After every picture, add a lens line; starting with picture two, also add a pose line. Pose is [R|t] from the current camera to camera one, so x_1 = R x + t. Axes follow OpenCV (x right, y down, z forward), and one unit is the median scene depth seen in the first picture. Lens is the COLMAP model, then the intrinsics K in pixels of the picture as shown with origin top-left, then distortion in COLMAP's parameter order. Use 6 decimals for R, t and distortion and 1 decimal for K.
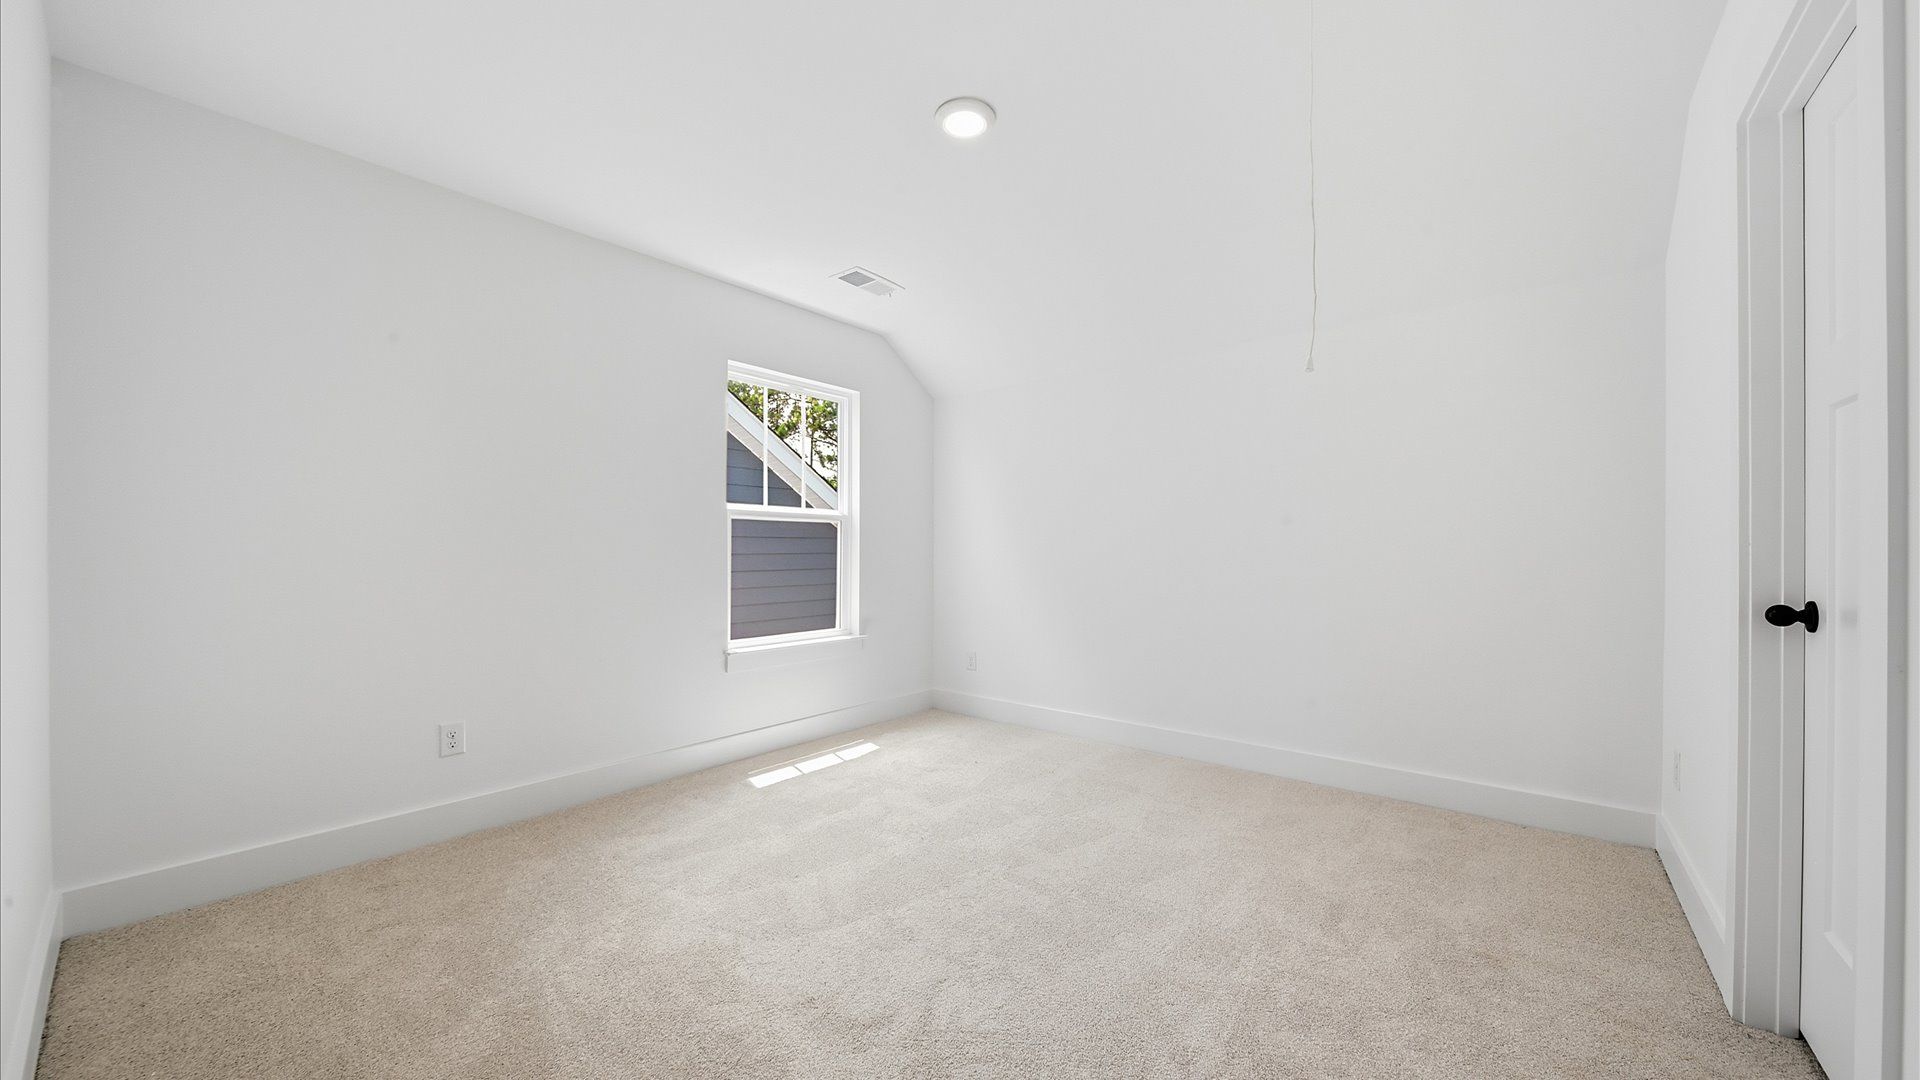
lens RADIAL K [[680.5, 0, 961.7], [0, 680.5, 548.3], [0, 0, 1]] dist [0.000987, 0.000036]
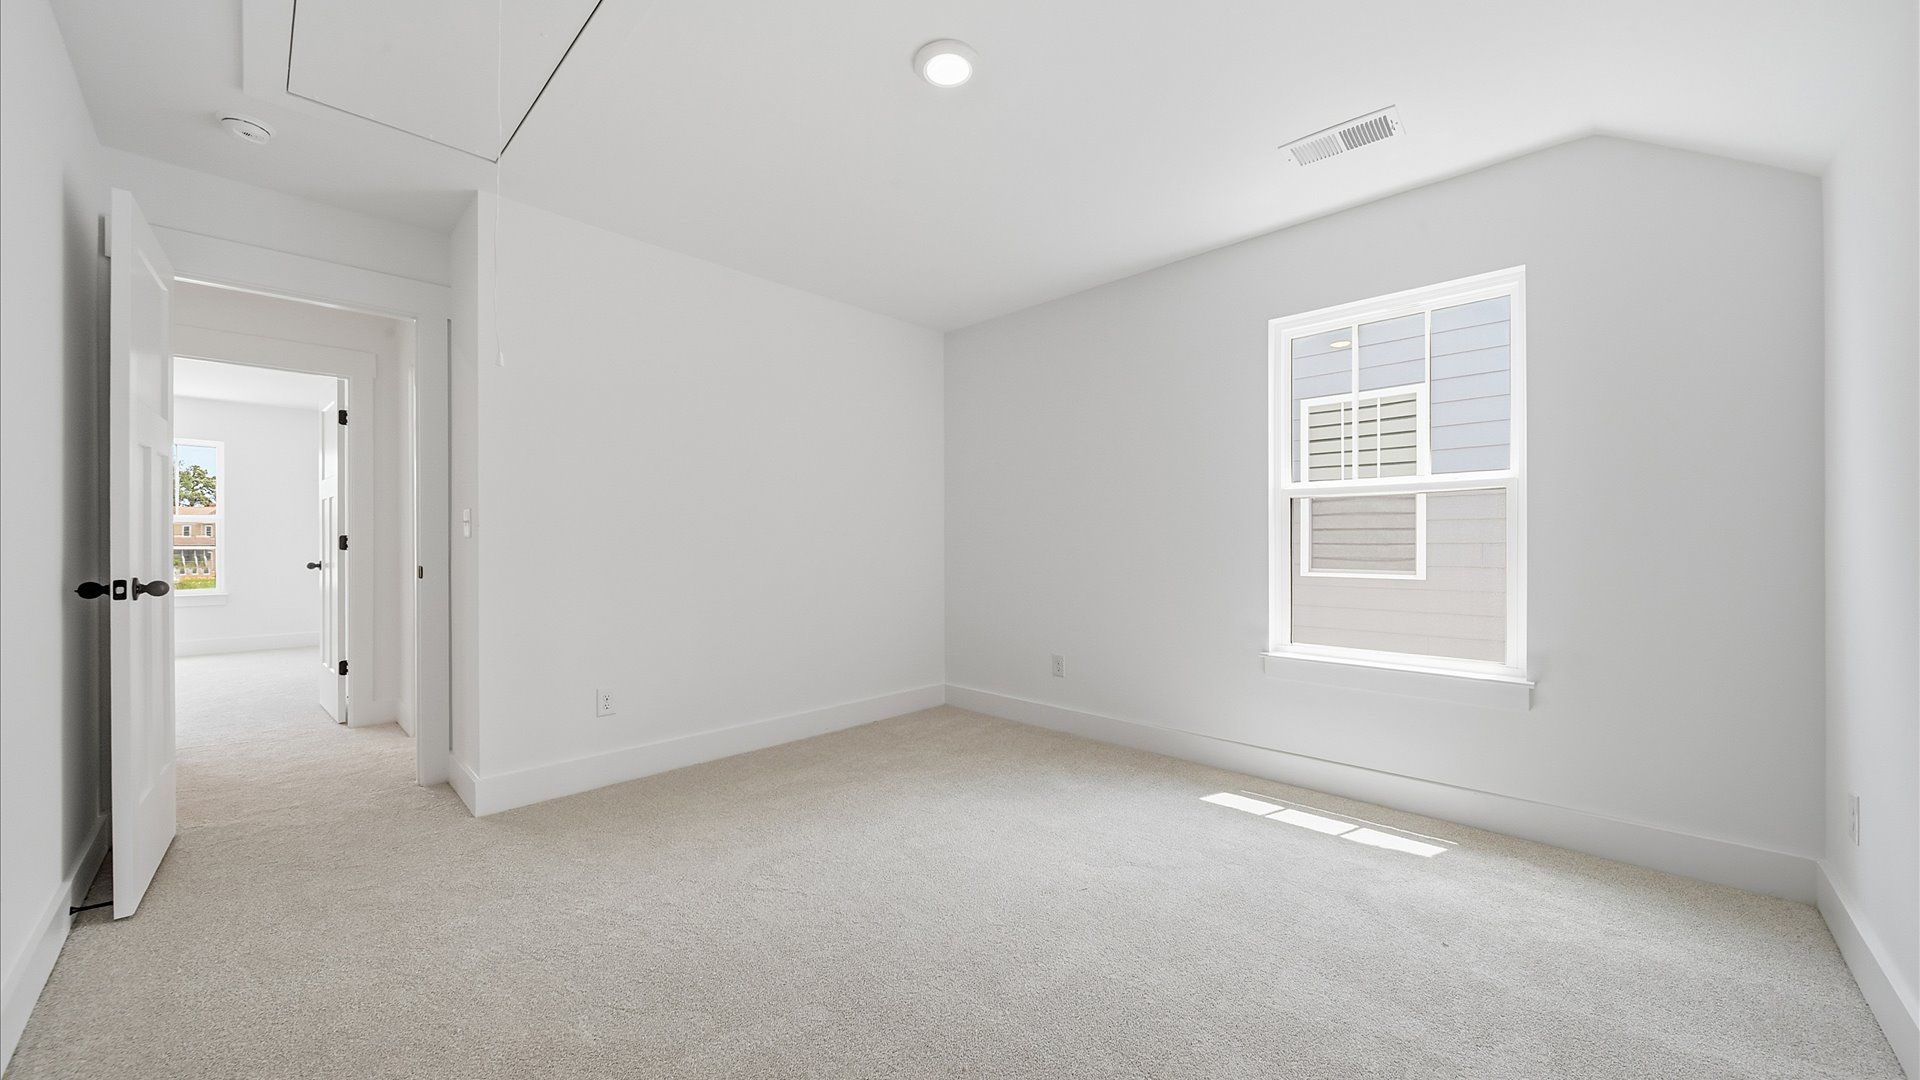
lens RADIAL K [[680.5, 0, 961.7], [0, 680.5, 548.3], [0, 0, 1]] dist [0.000987, 0.000036]
pose [[-0.074800, 0.007899, -0.997167, 0.572485], [0.004954, 0.999959, 0.007549, 0.006447], [0.997186, -0.004376, -0.074836, 0.680146]]
